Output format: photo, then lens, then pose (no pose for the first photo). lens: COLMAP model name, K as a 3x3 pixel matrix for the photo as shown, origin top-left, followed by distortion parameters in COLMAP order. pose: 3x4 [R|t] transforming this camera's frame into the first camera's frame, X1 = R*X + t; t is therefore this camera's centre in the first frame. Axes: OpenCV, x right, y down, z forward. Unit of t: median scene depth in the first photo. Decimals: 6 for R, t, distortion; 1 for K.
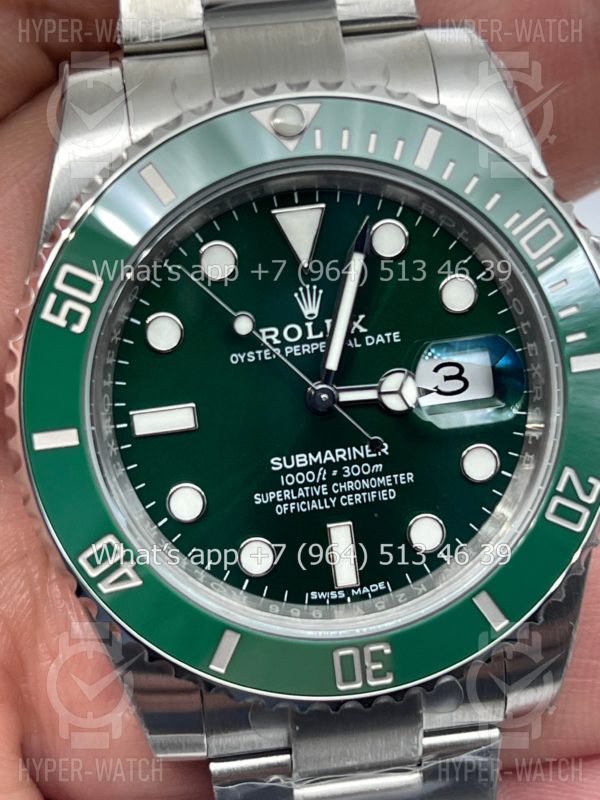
lens RADIAL K [[1933.2, 0, 301.9], [0, 1933.2, 394.2], [0, 0, 1]] dist [0.193536, 0.000000]
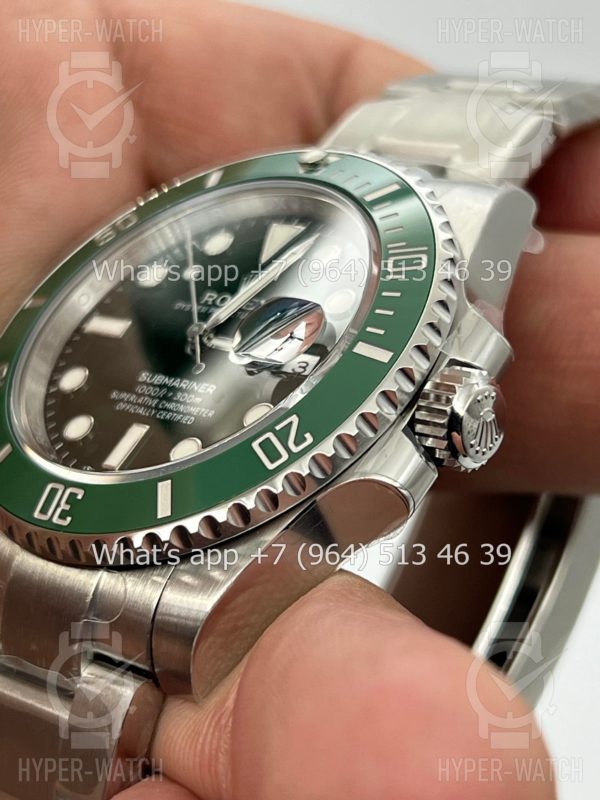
lens RADIAL K [[1933.2, 0, 297.5], [0, 1933.2, 401.1], [0, 0, 1]] dist [0.193536, 0.000000]
pose [[0.636777, 0.178221, -0.750168, 0.912336], [-0.625715, 0.687954, -0.367695, 0.412534], [0.450550, 0.703531, 0.549589, 0.419289]]
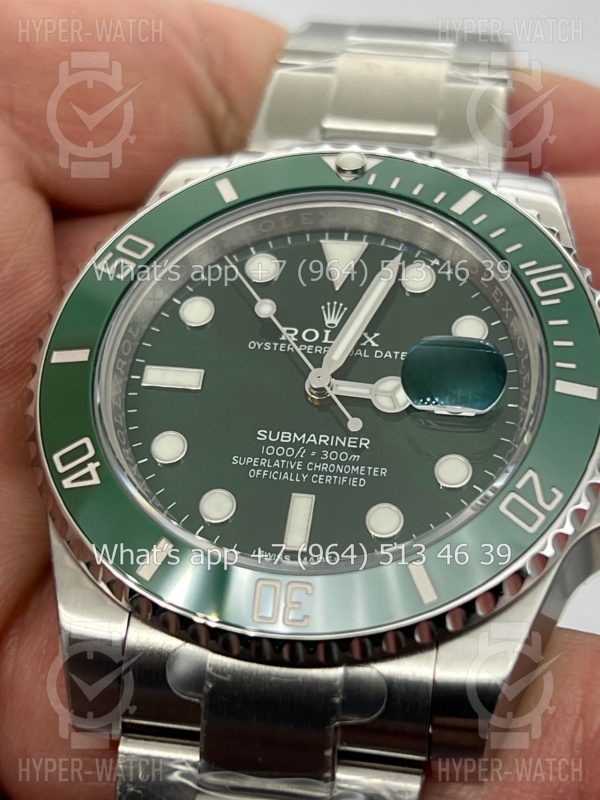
lens RADIAL K [[1933.2, 0, 303.1], [0, 1933.2, 396.3], [0, 0, 1]] dist [0.193536, 0.000000]
pose [[0.945198, 0.134270, -0.297612, 0.316422], [-0.277124, 0.811898, -0.513833, 0.550483], [0.172638, 0.568149, 0.804613, 0.151065]]
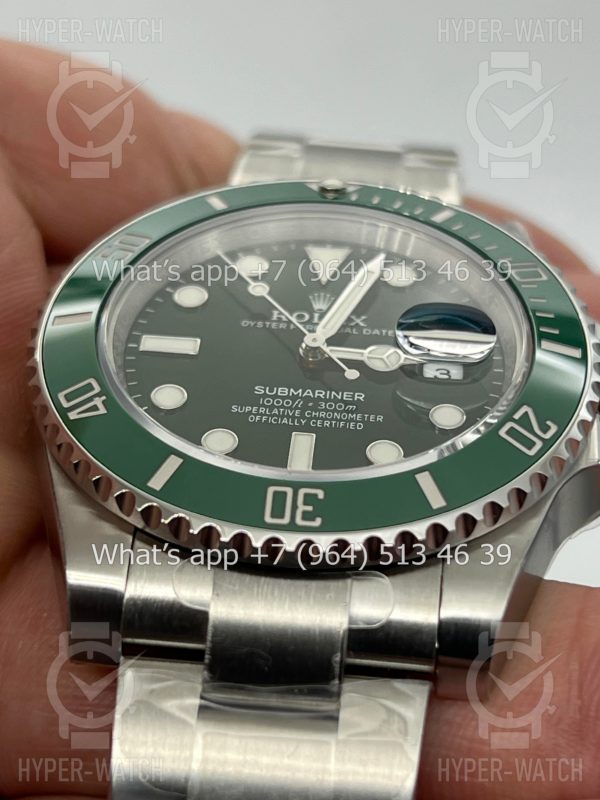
lens RADIAL K [[1933.2, 0, 295.8], [0, 1933.2, 398.9], [0, 0, 1]] dist [0.193536, 0.000000]
pose [[0.972206, 0.085002, -0.218151, 0.242705], [-0.222888, 0.621247, -0.751248, 0.846276], [0.071668, 0.778991, 0.622926, 0.333449]]
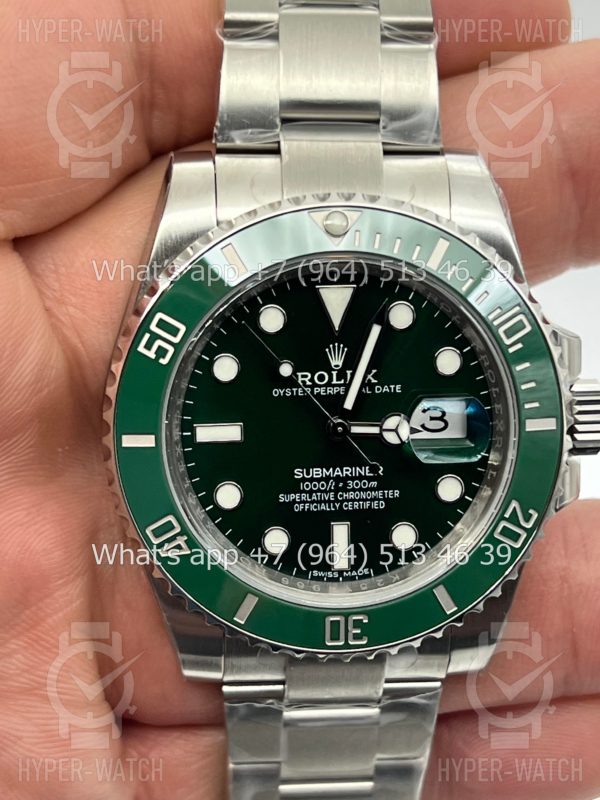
lens RADIAL K [[1933.2, 0, 298.0], [0, 1933.2, 405.0], [0, 0, 1]] dist [0.193536, 0.000000]
pose [[0.994001, 0.108627, 0.012745, -0.035718], [-0.109247, 0.991668, 0.068259, -0.102185], [-0.005224, -0.069242, 0.997586, -0.329358]]
